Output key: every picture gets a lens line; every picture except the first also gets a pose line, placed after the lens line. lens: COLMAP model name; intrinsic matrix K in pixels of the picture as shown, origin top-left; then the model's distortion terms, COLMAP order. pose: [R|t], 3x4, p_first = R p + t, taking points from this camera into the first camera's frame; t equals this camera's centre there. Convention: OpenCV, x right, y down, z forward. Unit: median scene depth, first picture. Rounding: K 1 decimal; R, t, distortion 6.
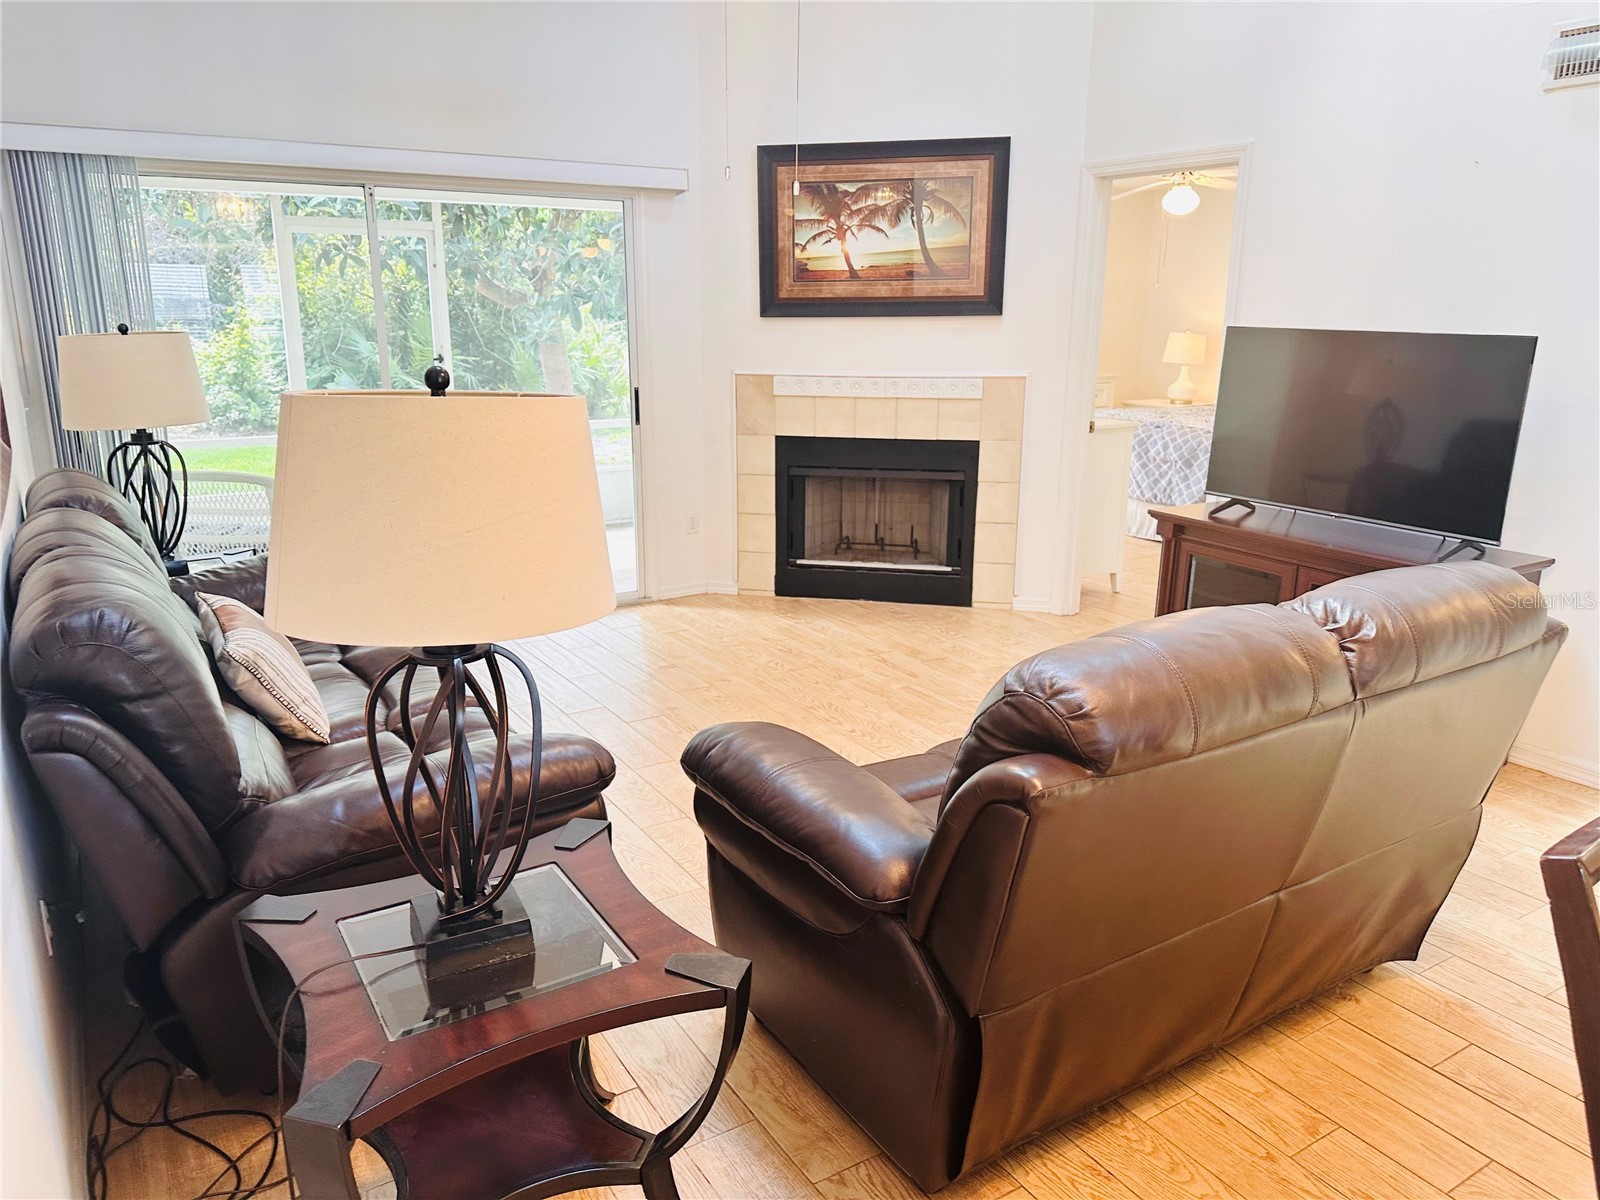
lens RADIAL K [[1109.0, 0, 792.6], [0, 1109.0, 624.4], [0, 0, 1]] dist [0.053099, -0.000151]
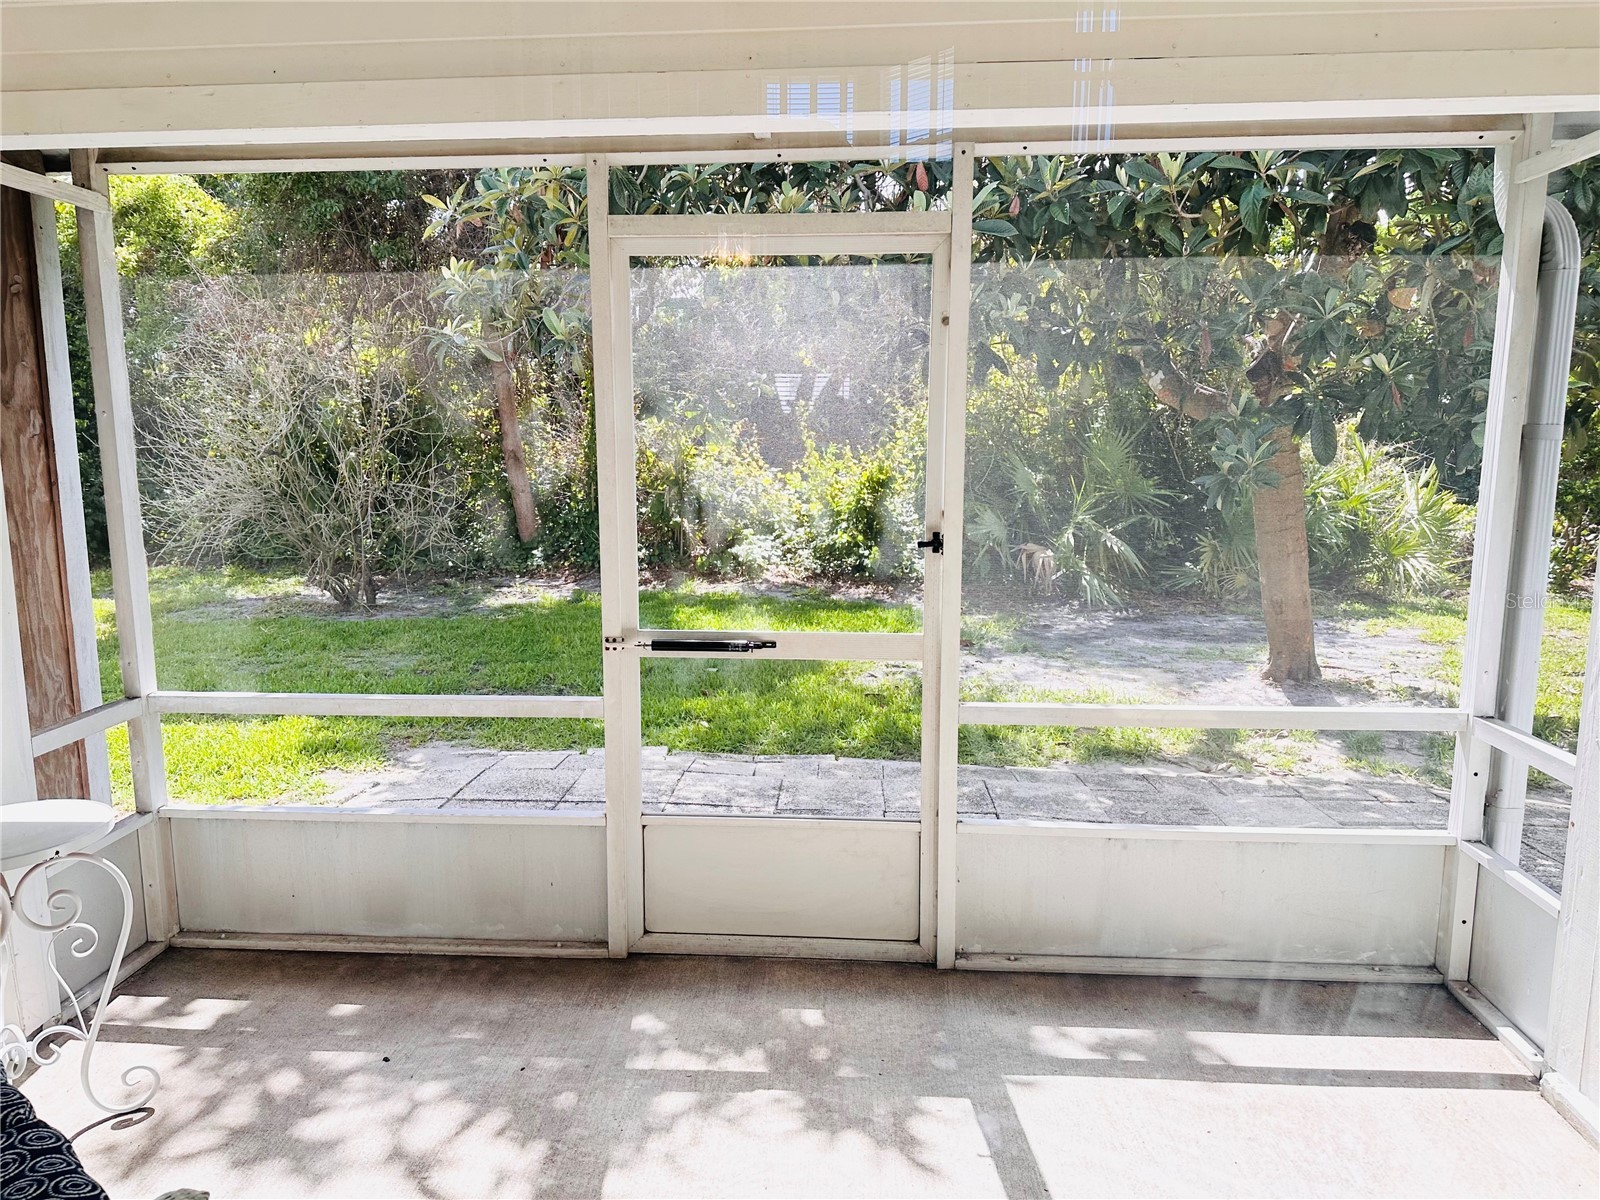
lens RADIAL K [[1109.0, 0, 792.6], [0, 1109.0, 624.4], [0, 0, 1]] dist [0.053099, -0.000151]
pose [[0.805146, 0.098727, -0.584802, -0.059568], [-0.158888, 0.985910, -0.052313, -0.092988], [0.571398, 0.135038, 0.809487, 0.339317]]
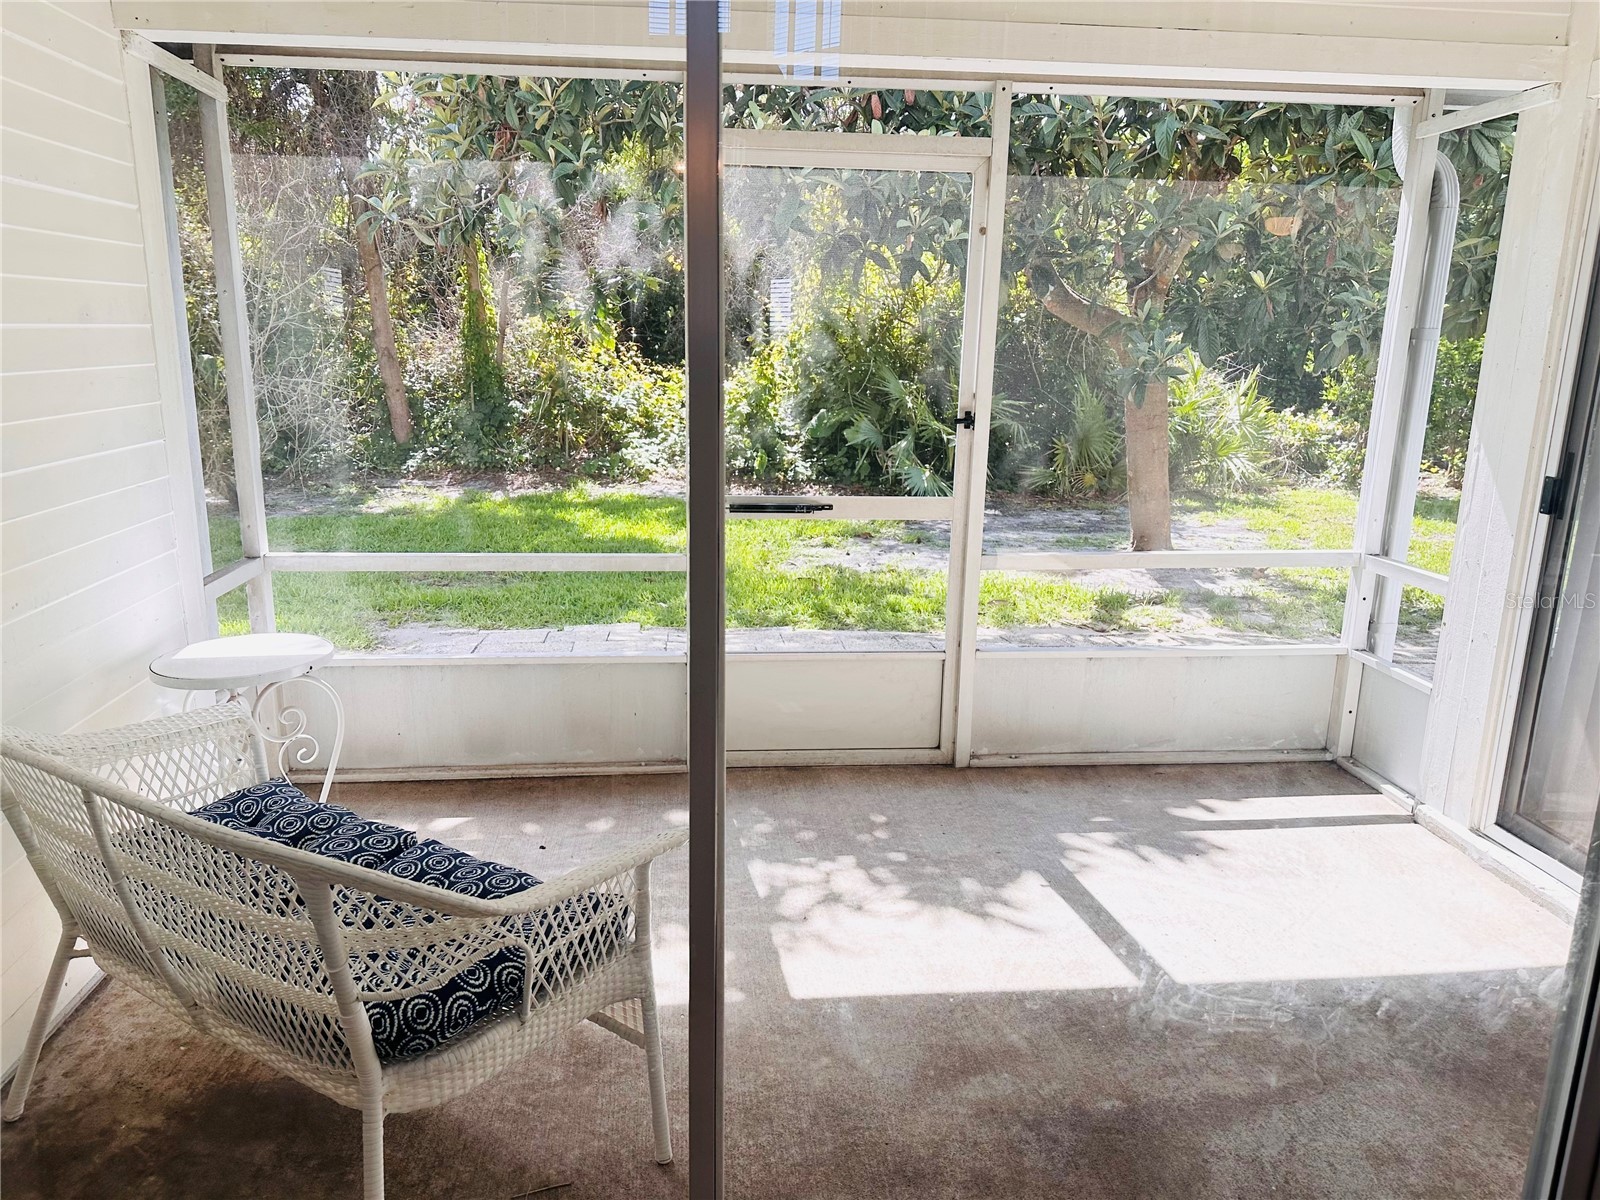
lens RADIAL K [[1111.3, 0, 790.2], [0, 1111.3, 591.8], [0, 0, 1]] dist [0.127196, -0.003144]
pose [[0.889680, 0.111813, -0.442682, -0.079080], [-0.138870, 0.989884, -0.029068, -0.069757], [0.434954, 0.087336, 0.896207, 0.269938]]
